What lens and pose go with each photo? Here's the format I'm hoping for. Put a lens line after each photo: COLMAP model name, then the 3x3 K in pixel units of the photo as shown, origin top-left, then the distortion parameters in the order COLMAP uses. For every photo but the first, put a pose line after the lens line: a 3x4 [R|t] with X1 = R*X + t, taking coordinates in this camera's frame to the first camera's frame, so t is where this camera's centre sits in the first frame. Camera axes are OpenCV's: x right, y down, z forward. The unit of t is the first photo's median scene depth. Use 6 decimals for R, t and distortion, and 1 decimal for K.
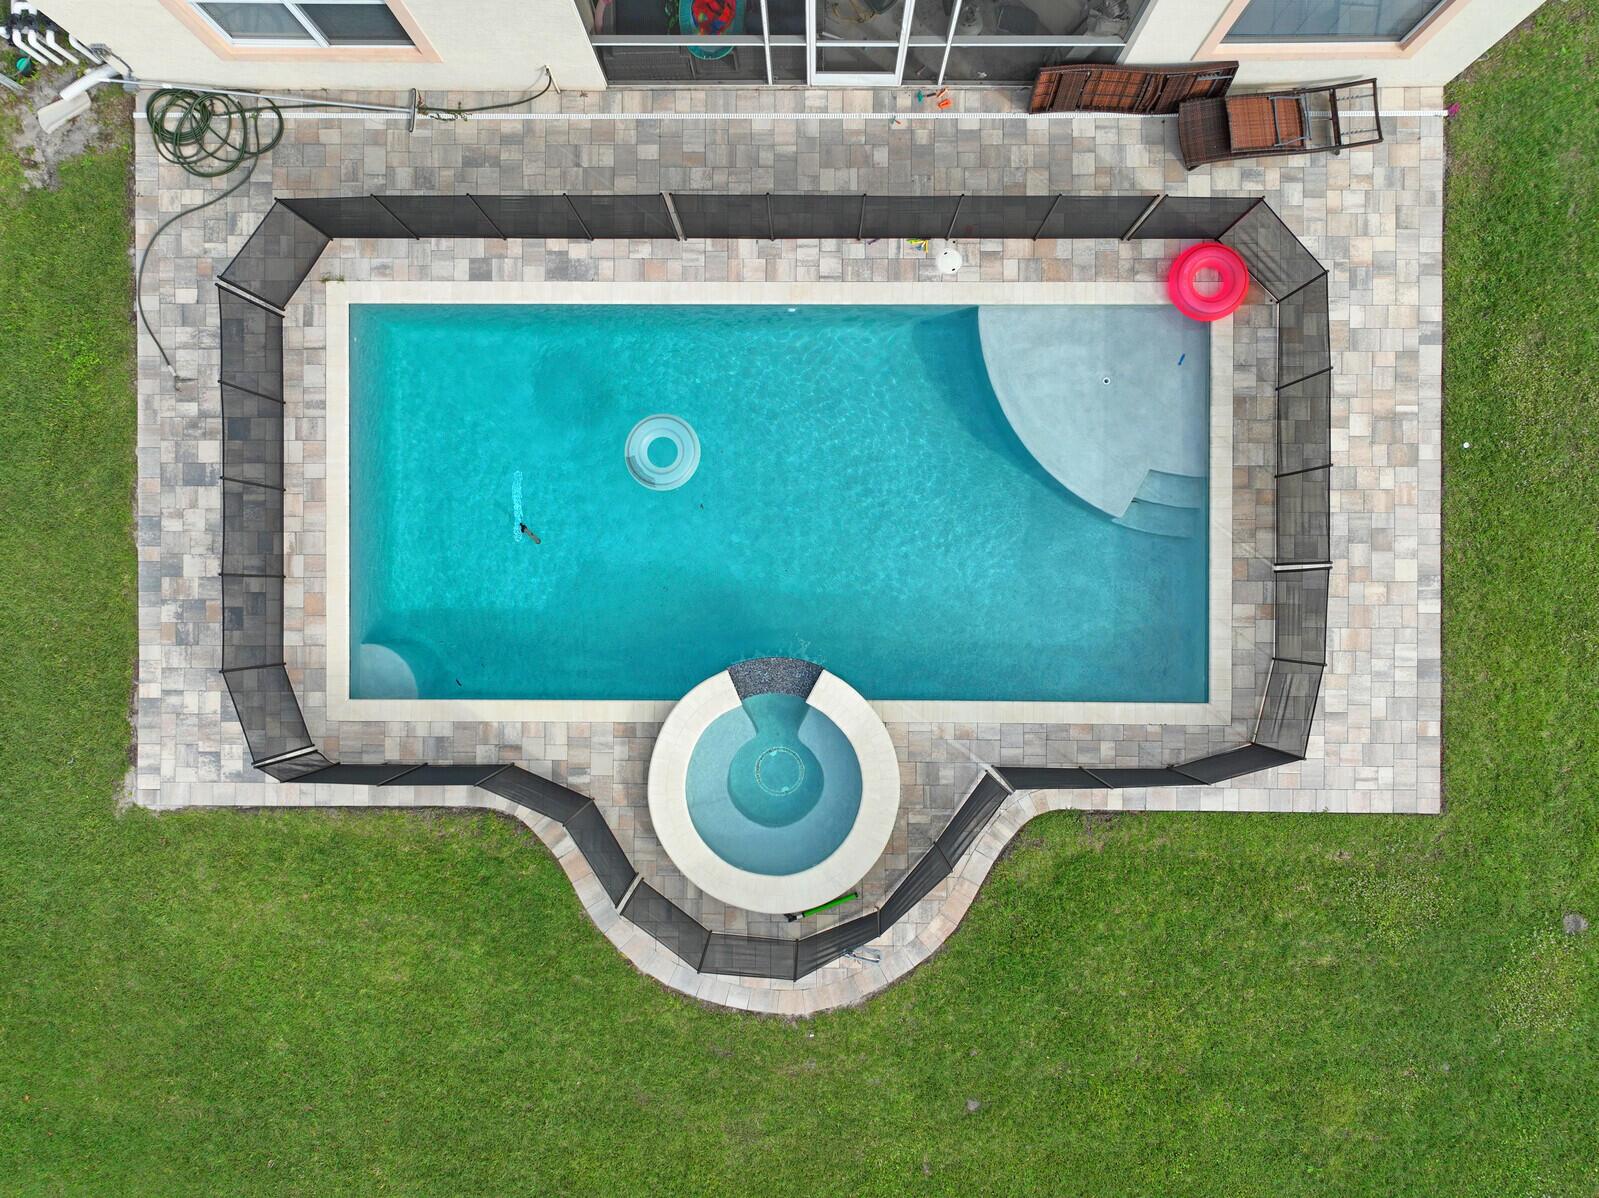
lens RADIAL K [[1125.2, 0, 804.5], [0, 1125.2, 601.0], [0, 0, 1]] dist [-0.002047, 0.019481]
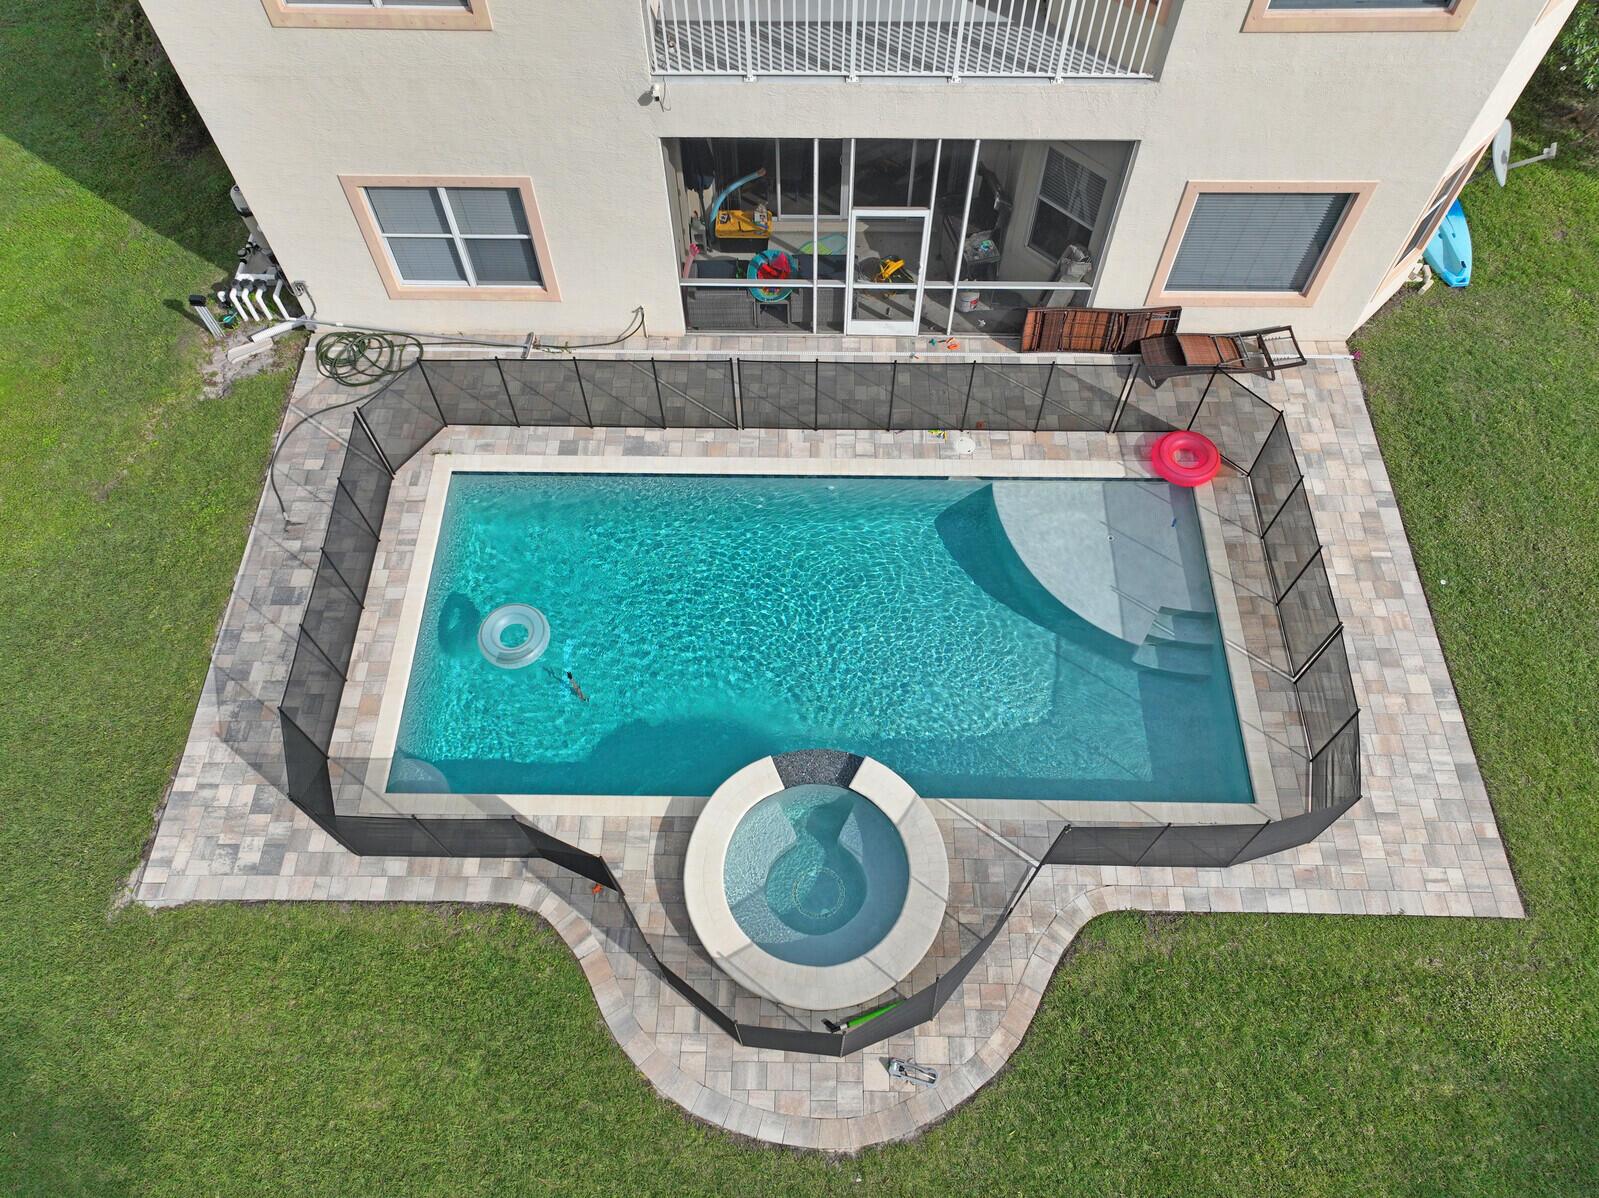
lens RADIAL K [[1125.2, 0, 802.7], [0, 1125.2, 599.1], [0, 0, 1]] dist [-0.002047, 0.019481]
pose [[0.999912, 0.013077, 0.002339, -0.042941], [-0.010123, 0.864071, -0.503267, 0.435586], [-0.008602, 0.503199, 0.864128, 0.058404]]
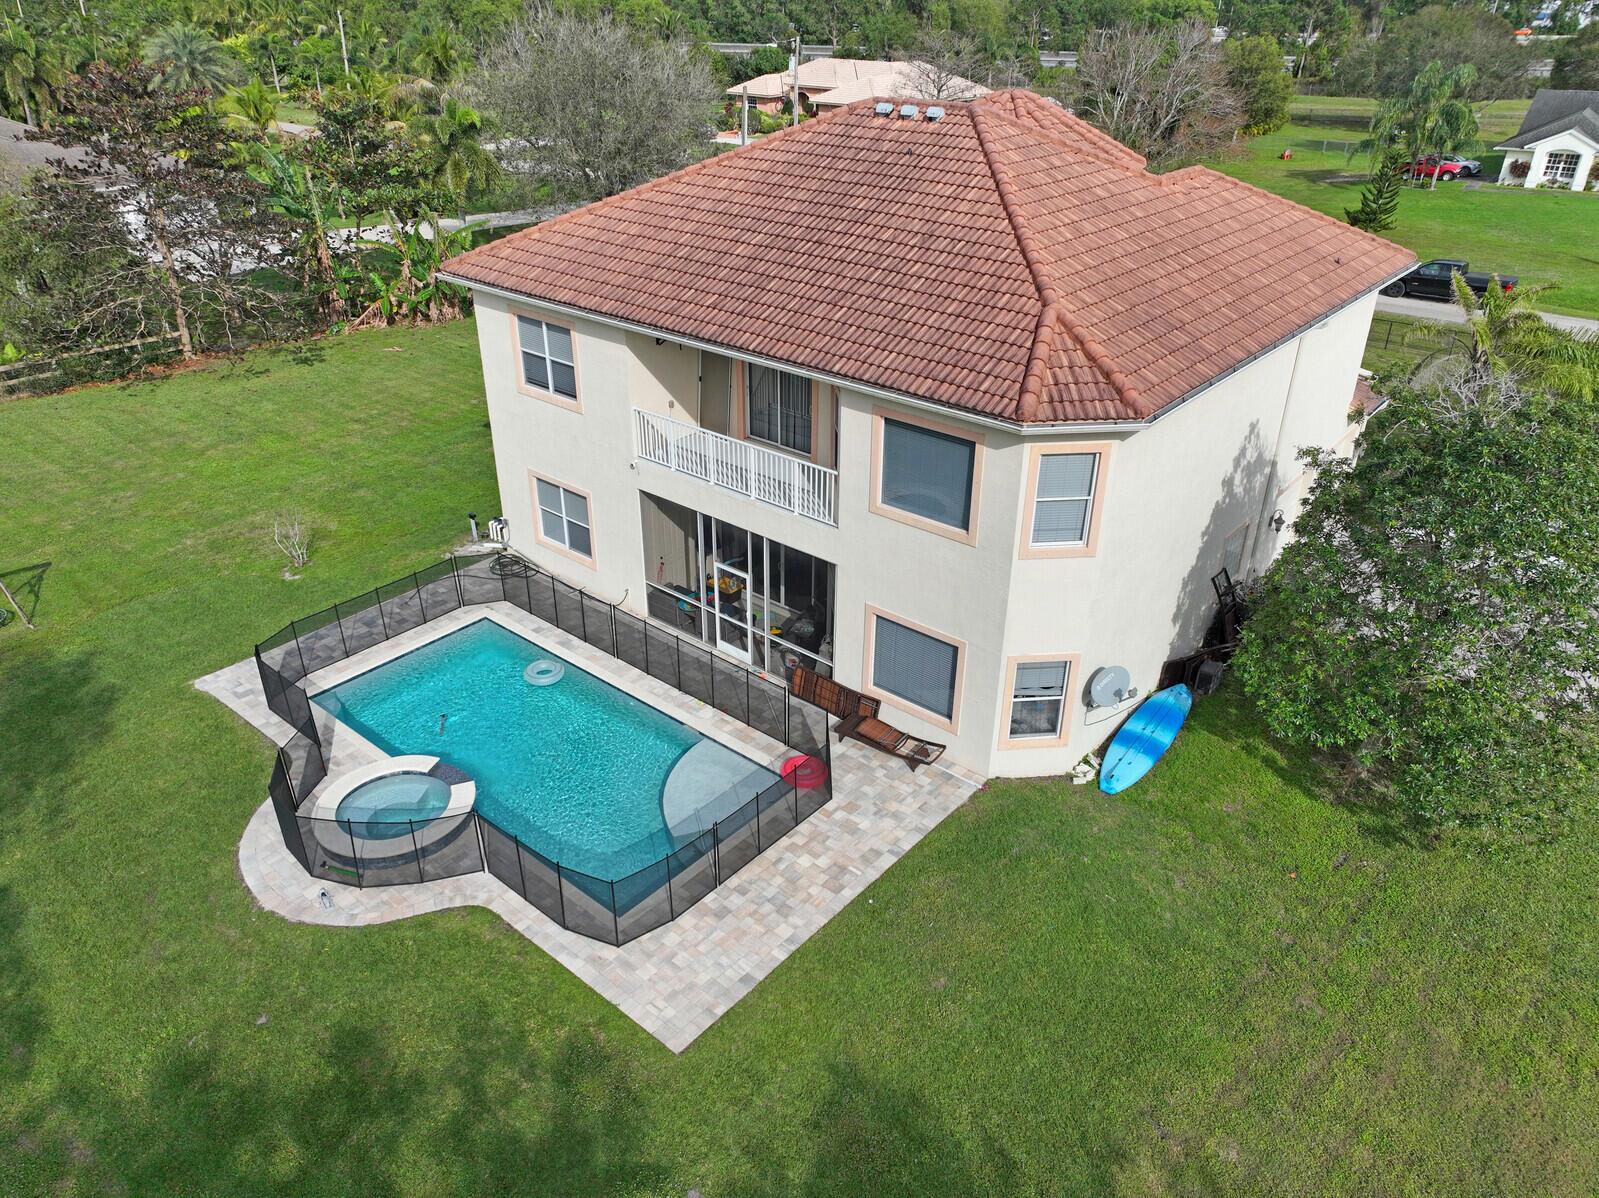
lens RADIAL K [[1125.2, 0, 803.2], [0, 1125.2, 596.3], [0, 0, 1]] dist [-0.002047, 0.019481]
pose [[0.767012, 0.323114, -0.554337, 1.191805], [-0.641515, 0.369655, -0.672171, 0.745737], [-0.012274, 0.871179, 0.490812, -0.057237]]
